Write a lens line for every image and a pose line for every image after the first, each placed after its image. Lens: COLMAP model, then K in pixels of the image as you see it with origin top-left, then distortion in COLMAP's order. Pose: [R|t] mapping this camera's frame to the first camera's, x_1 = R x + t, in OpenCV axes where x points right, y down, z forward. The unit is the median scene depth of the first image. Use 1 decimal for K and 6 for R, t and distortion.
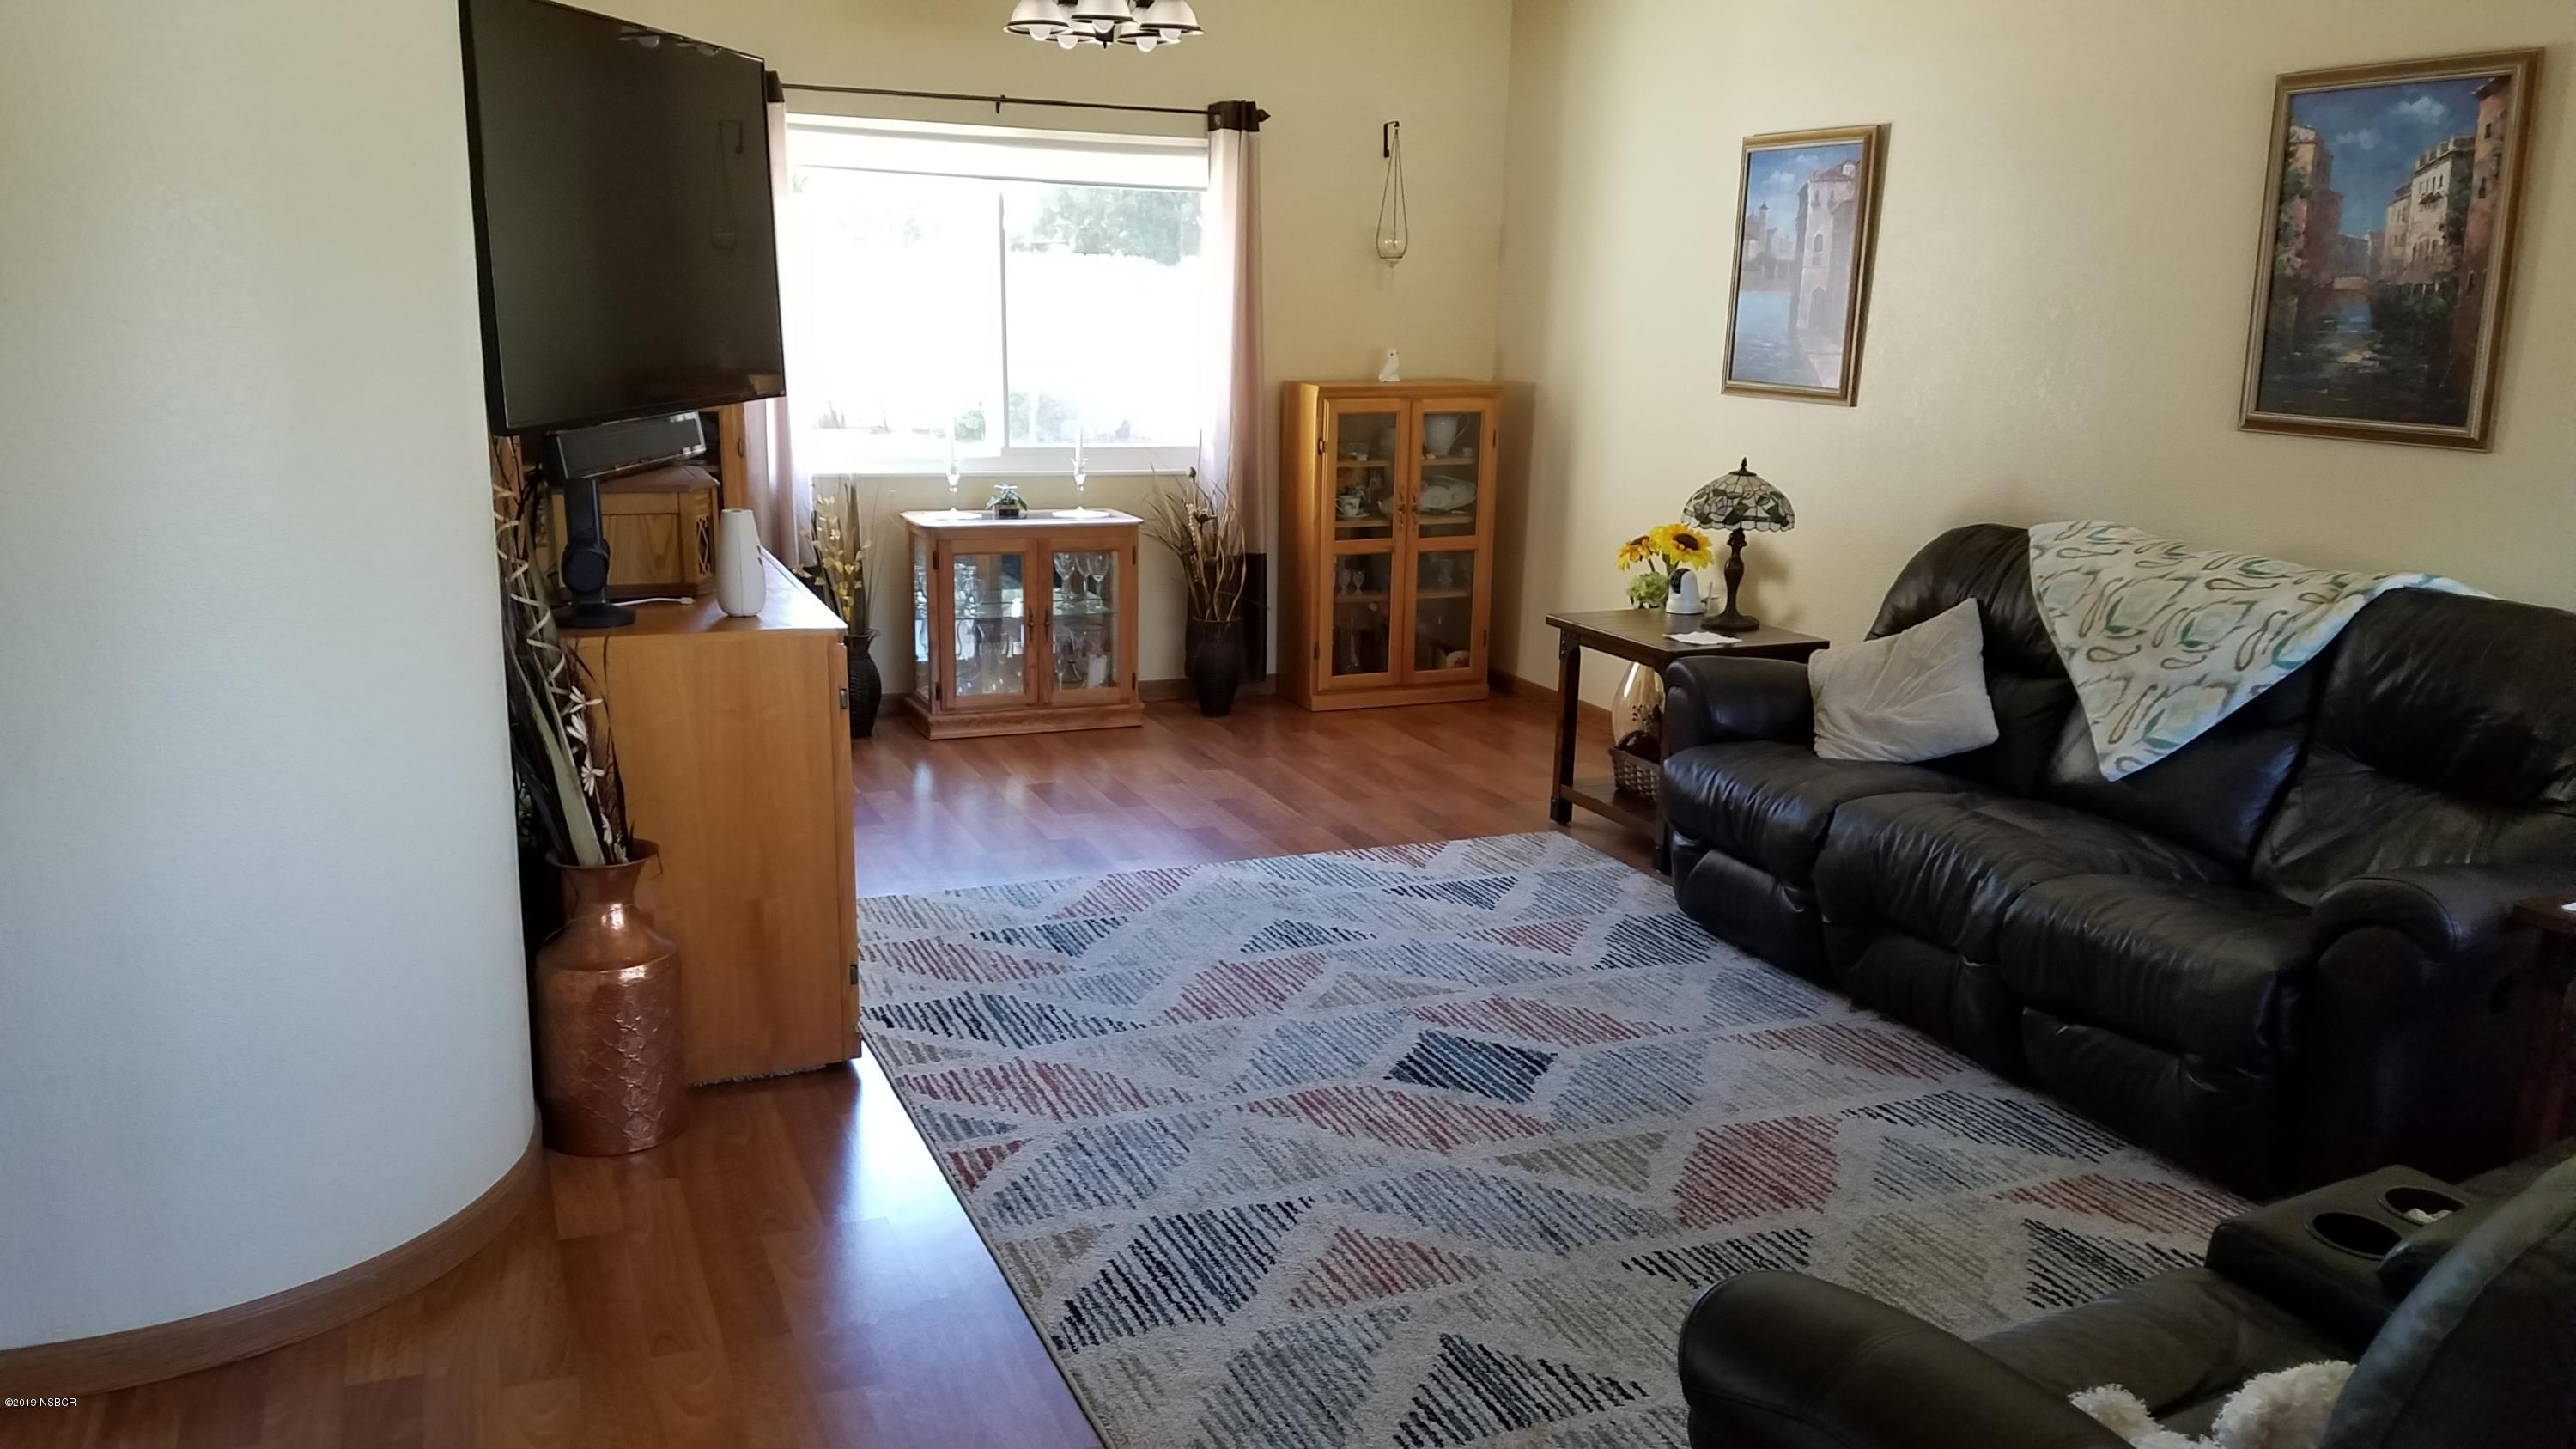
lens RADIAL K [[1971.4, 0, 1219.6], [0, 1971.4, 709.7], [0, 0, 1]] dist [0.105561, -0.114271]
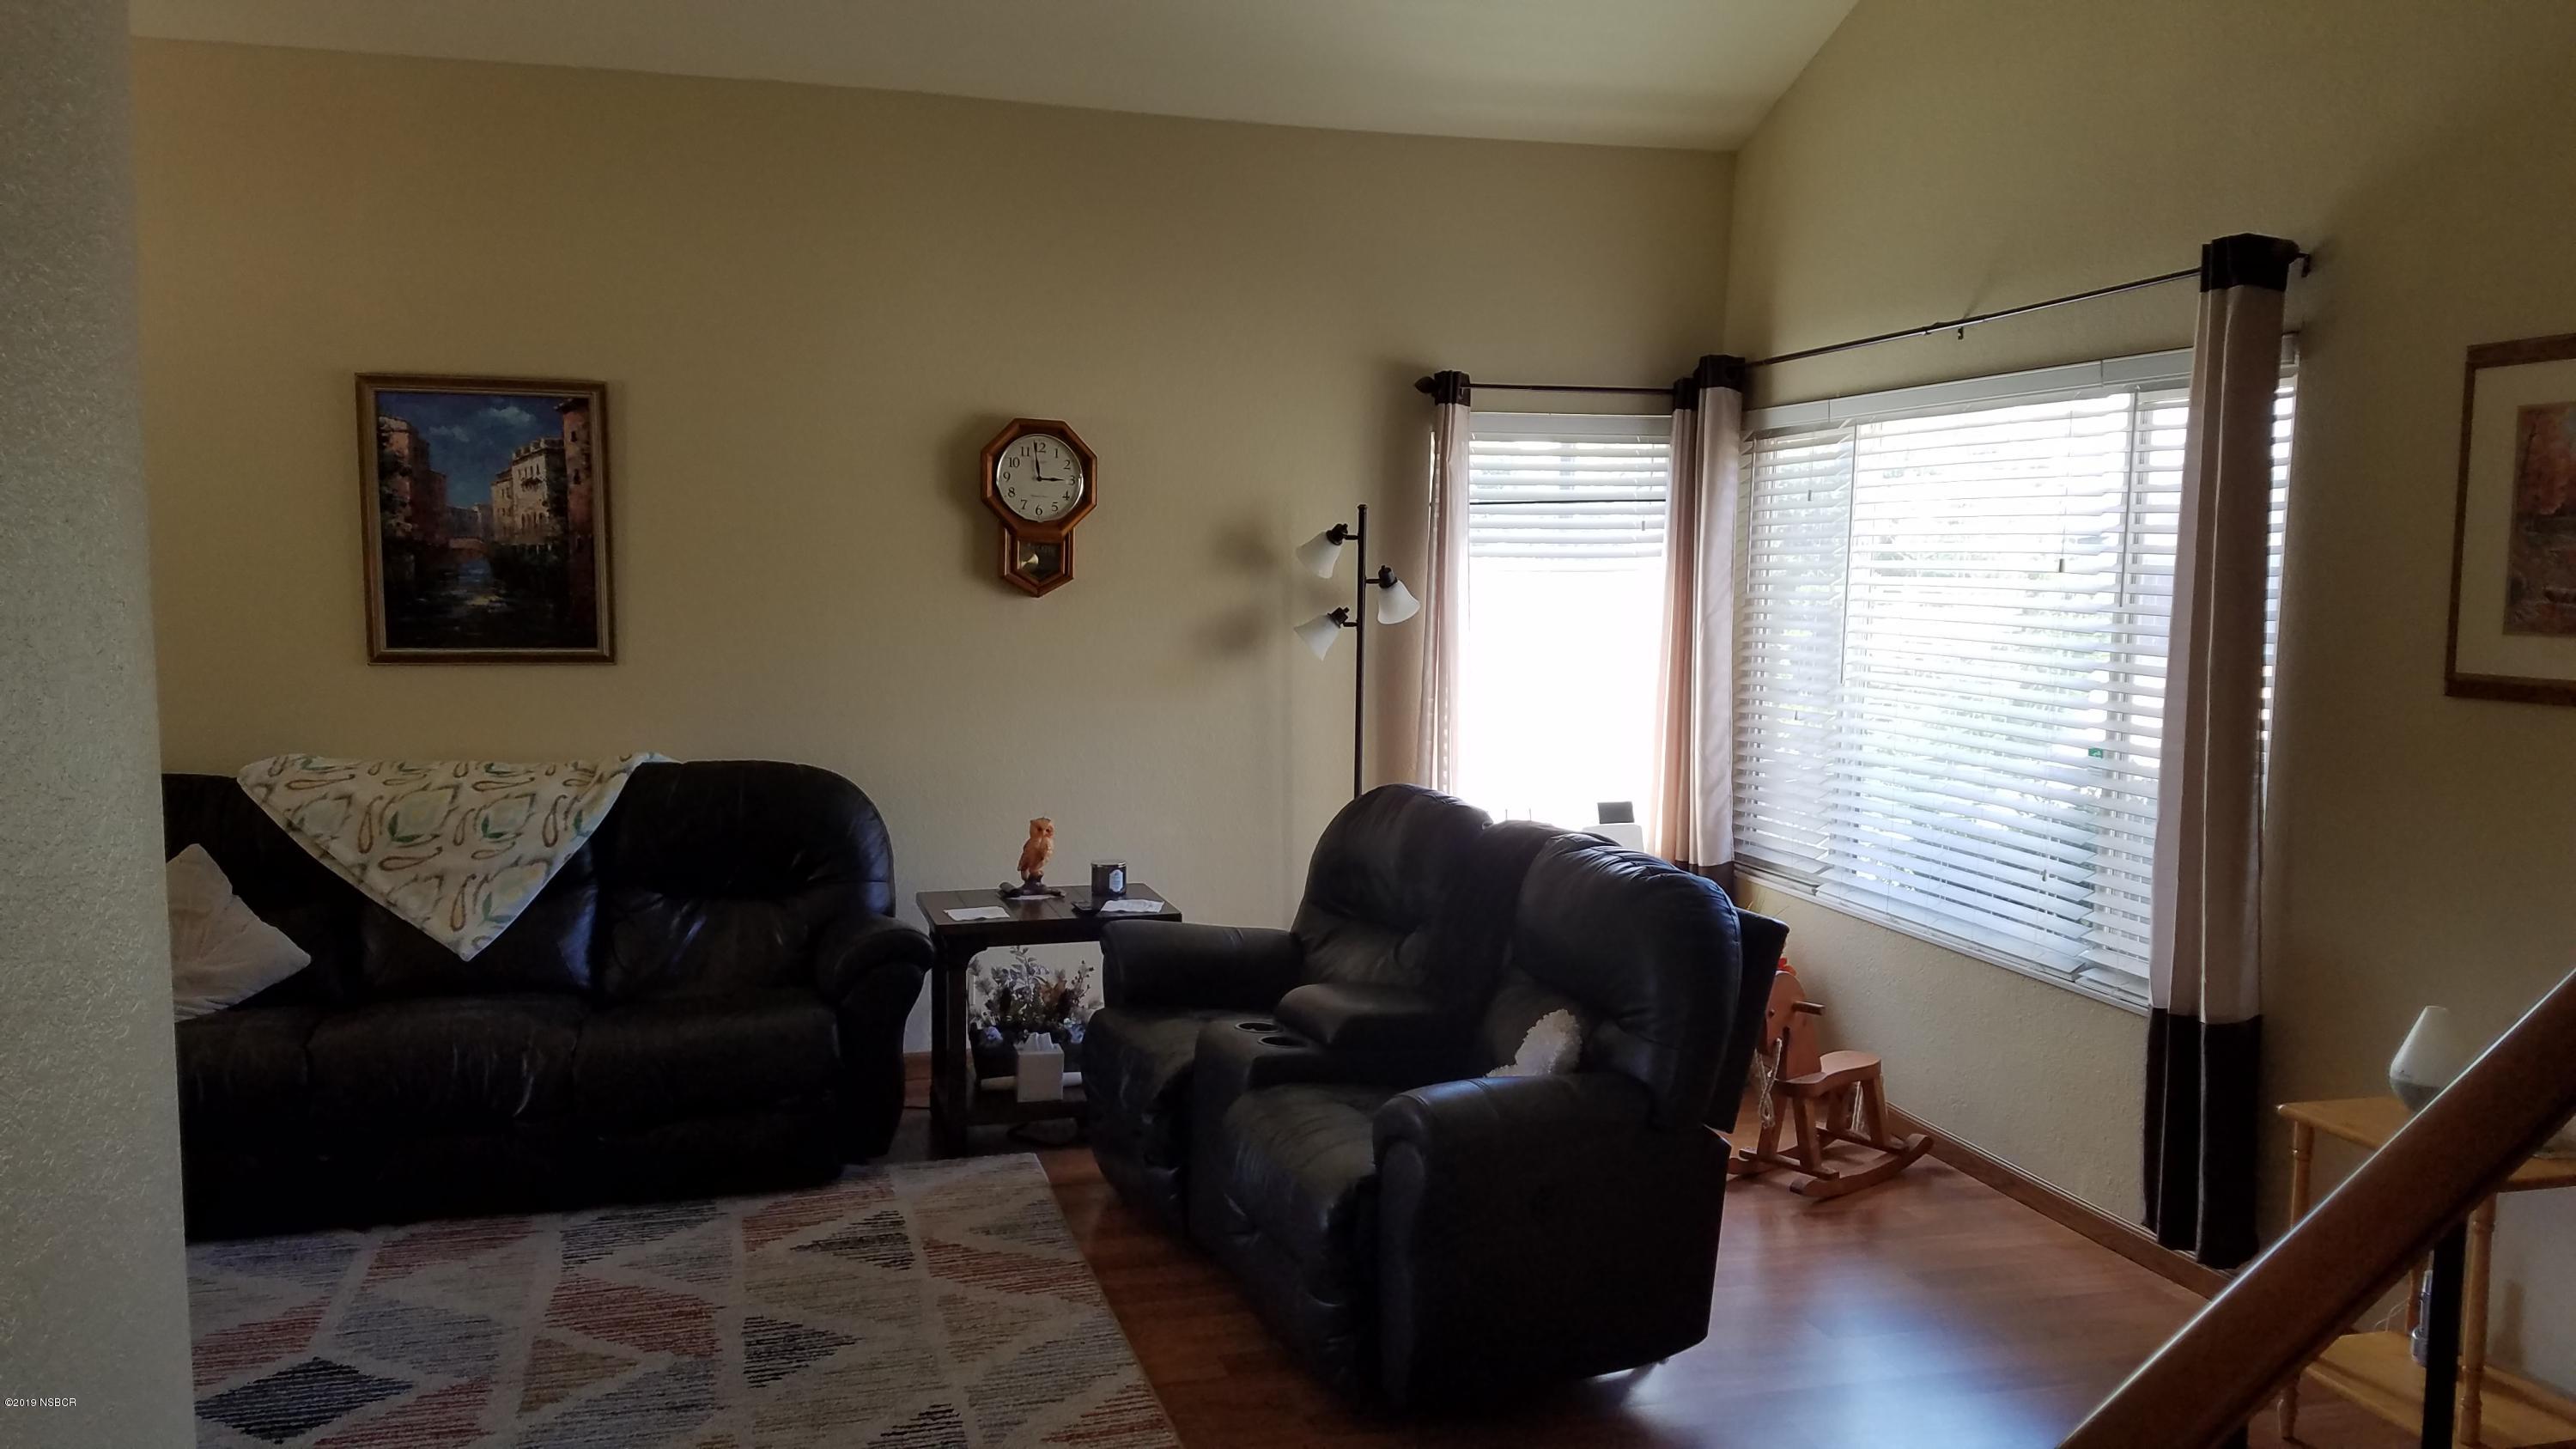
lens RADIAL K [[1989.7, 0, 1278.4], [0, 1989.7, 788.3], [0, 0, 1]] dist [0.098503, -0.163741]
pose [[0.101446, -0.133199, 0.985884, -0.697235], [0.200532, 0.973393, 0.110877, -0.104422], [-0.974421, 0.186453, 0.125457, 0.388505]]
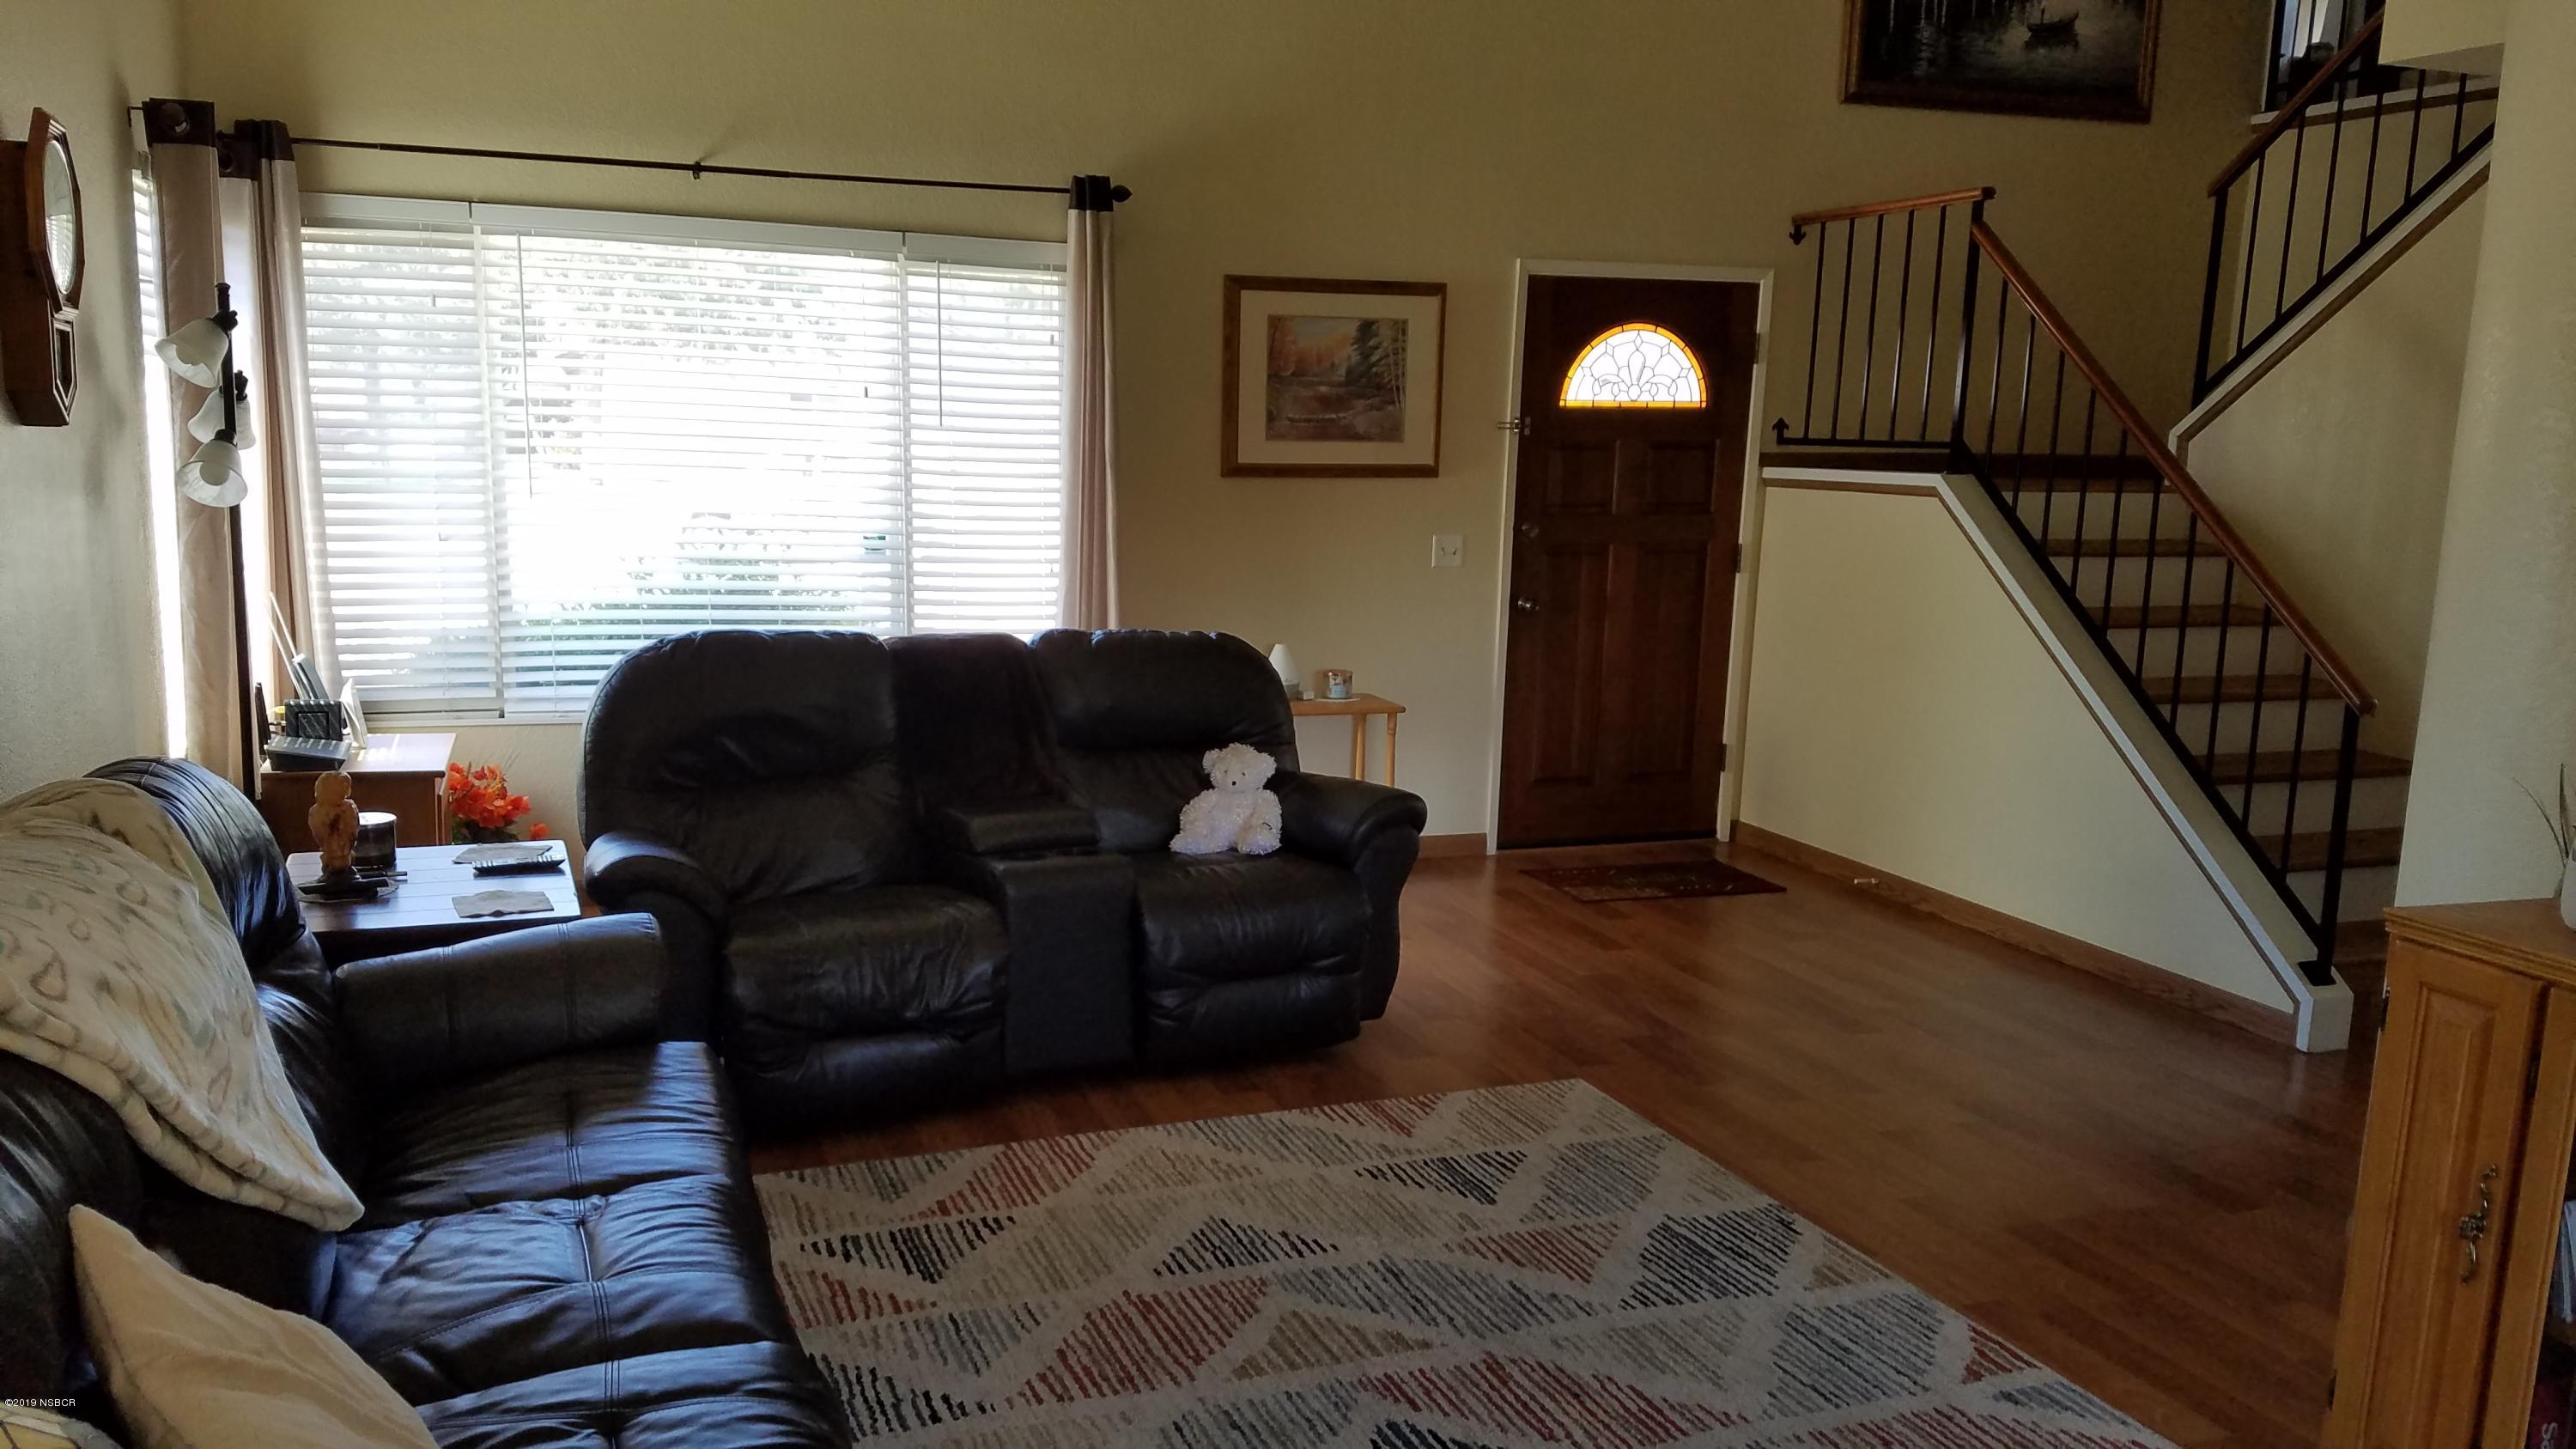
lens RADIAL K [[1987.2, 0, 1283.9], [0, 1987.2, 812.2], [0, 0, 1]] dist [0.197628, -0.230548]
pose [[-0.999241, -0.038602, -0.005194, 0.197079], [-0.037543, 0.919016, 0.392428, -0.322149], [-0.010375, 0.392325, -0.919768, 1.558377]]
